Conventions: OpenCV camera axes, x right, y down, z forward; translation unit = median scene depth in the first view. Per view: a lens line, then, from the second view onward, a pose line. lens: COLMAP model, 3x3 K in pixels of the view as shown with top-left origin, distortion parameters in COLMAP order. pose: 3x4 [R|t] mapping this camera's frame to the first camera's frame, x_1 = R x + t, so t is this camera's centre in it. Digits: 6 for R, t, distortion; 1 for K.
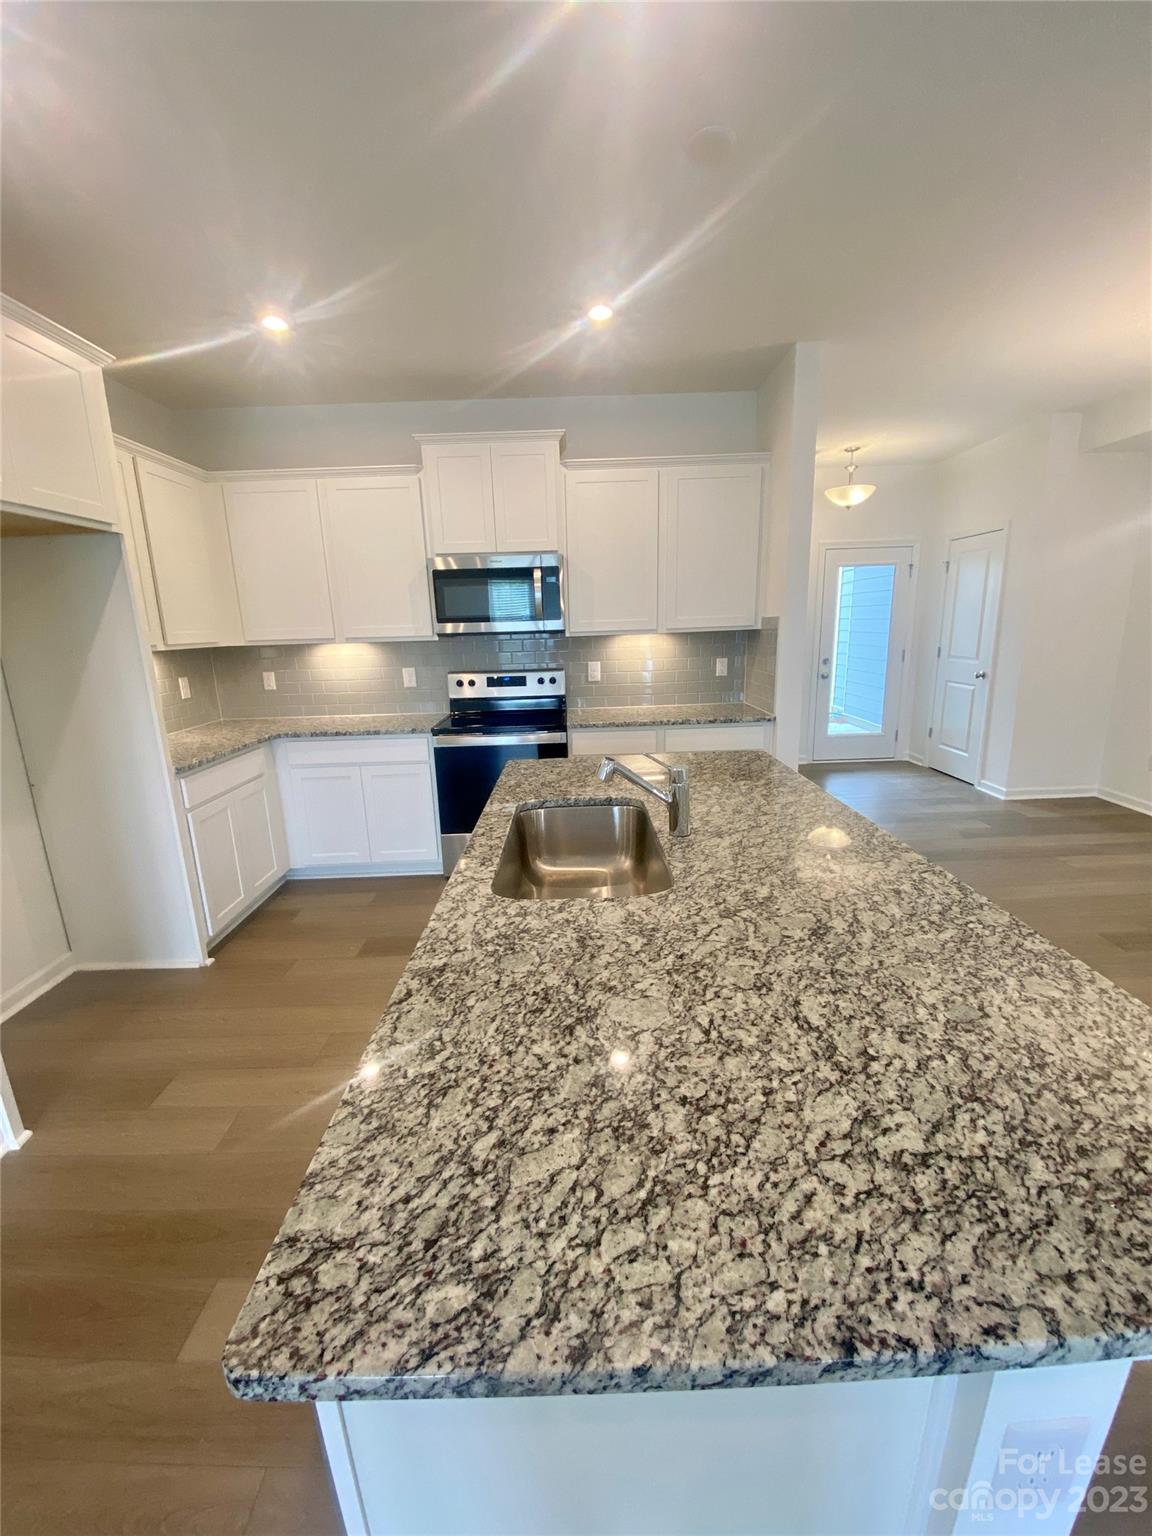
lens RADIAL K [[617.1, 0, 576.0], [0, 617.1, 768.0], [0, 0, 1]] dist [0.036450, -0.031451]
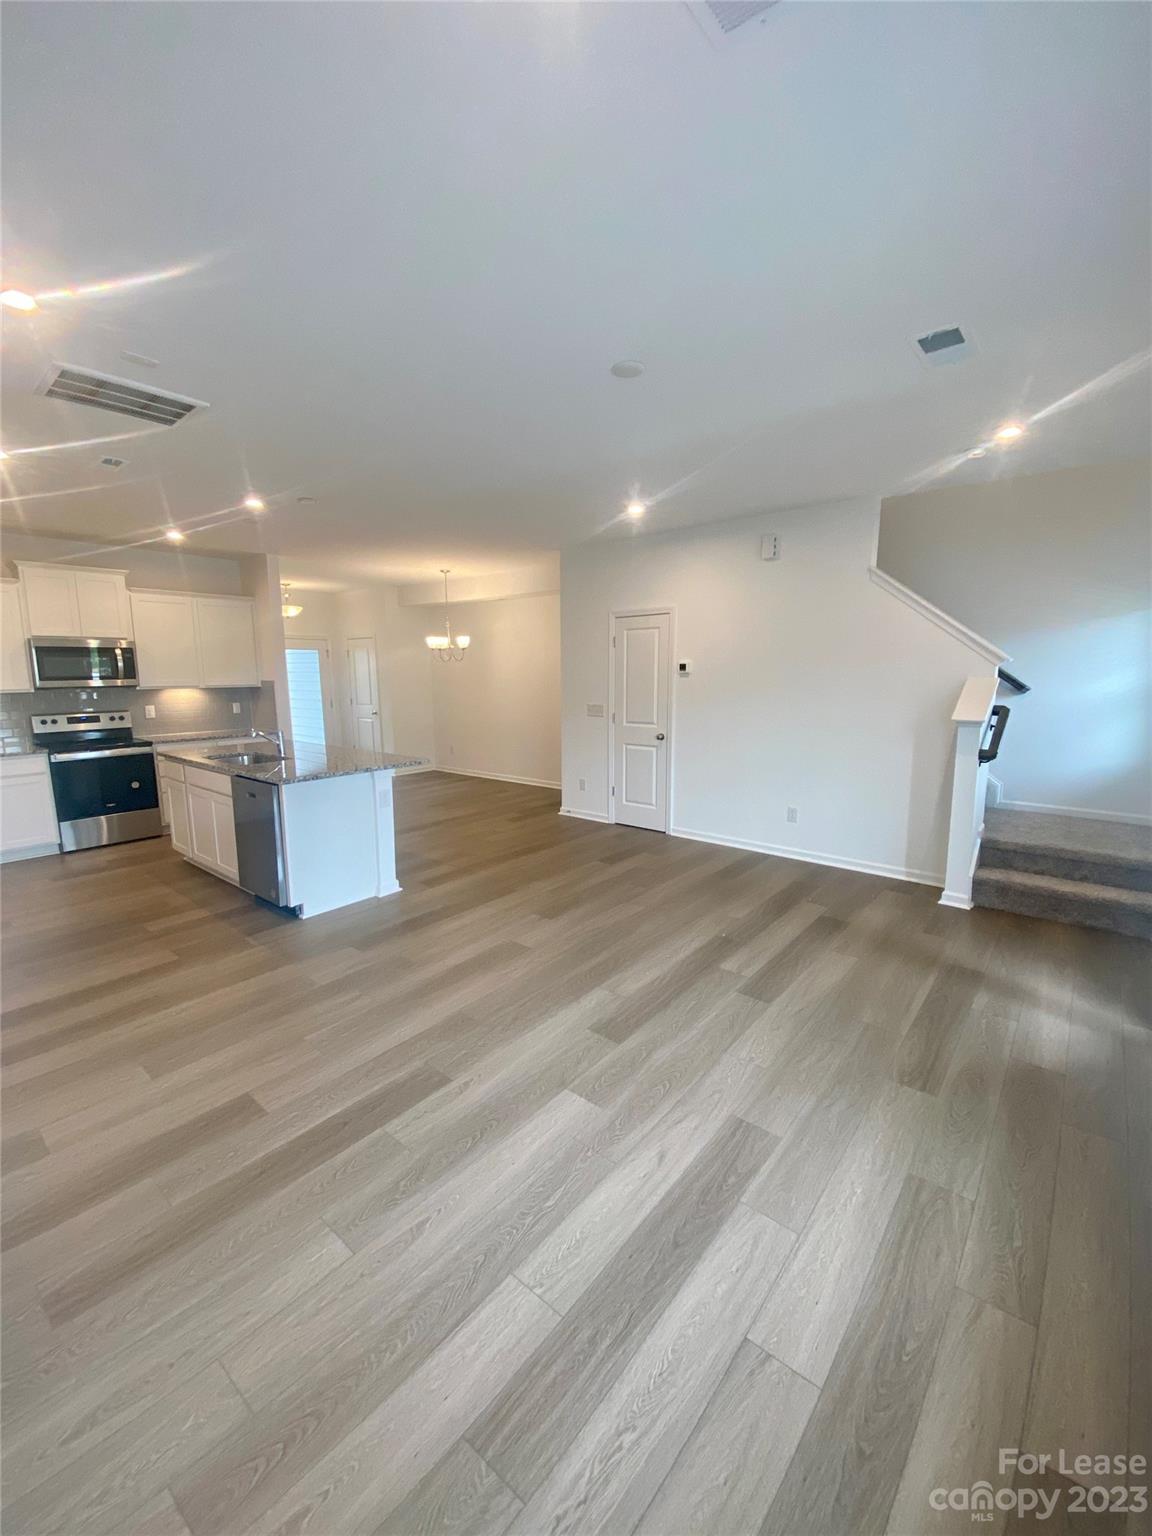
lens RADIAL K [[617.1, 0, 576.0], [0, 617.1, 768.0], [0, 0, 1]] dist [0.036450, -0.031451]
pose [[0.645717, -0.089931, 0.758262, -0.531047], [0.160600, 0.986822, -0.019725, 0.205698], [-0.746496, 0.134514, 0.651651, -0.889033]]
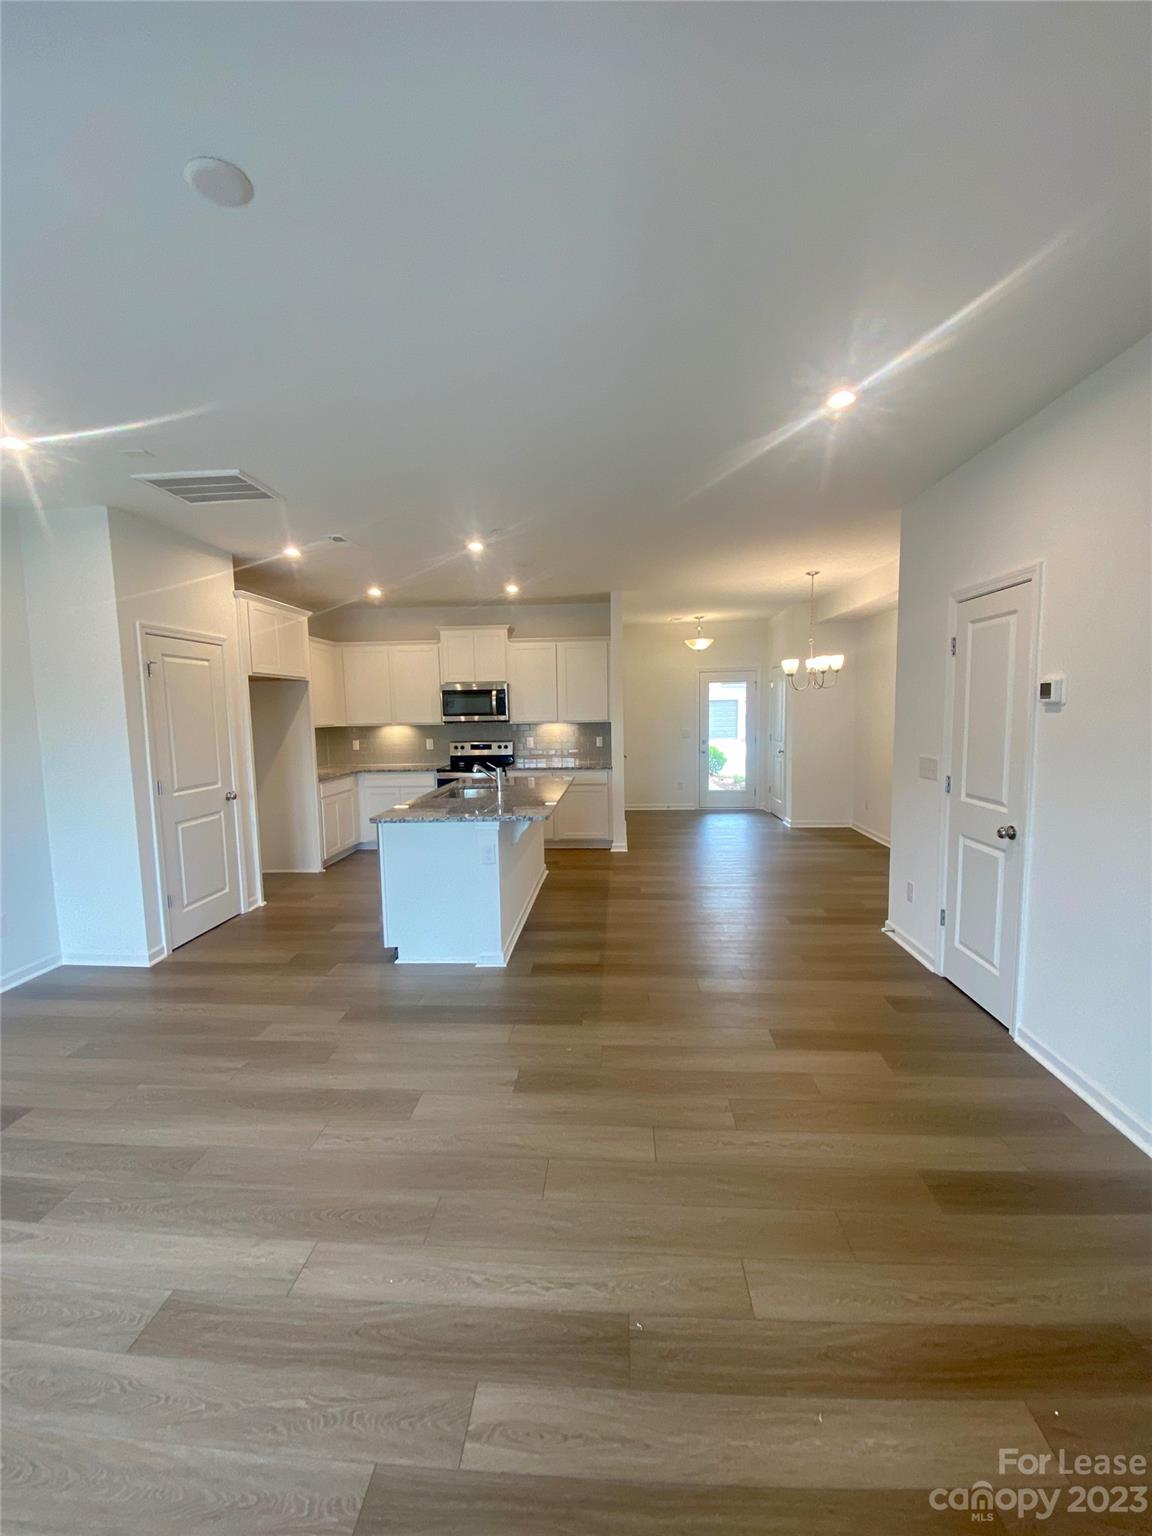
lens RADIAL K [[617.1, 0, 576.0], [0, 617.1, 768.0], [0, 0, 1]] dist [0.036450, -0.031451]
pose [[0.996847, 0.019837, -0.076825, 0.337469], [-0.029967, 0.990657, -0.133046, 0.170899], [0.073468, 0.134929, 0.988128, -0.853211]]
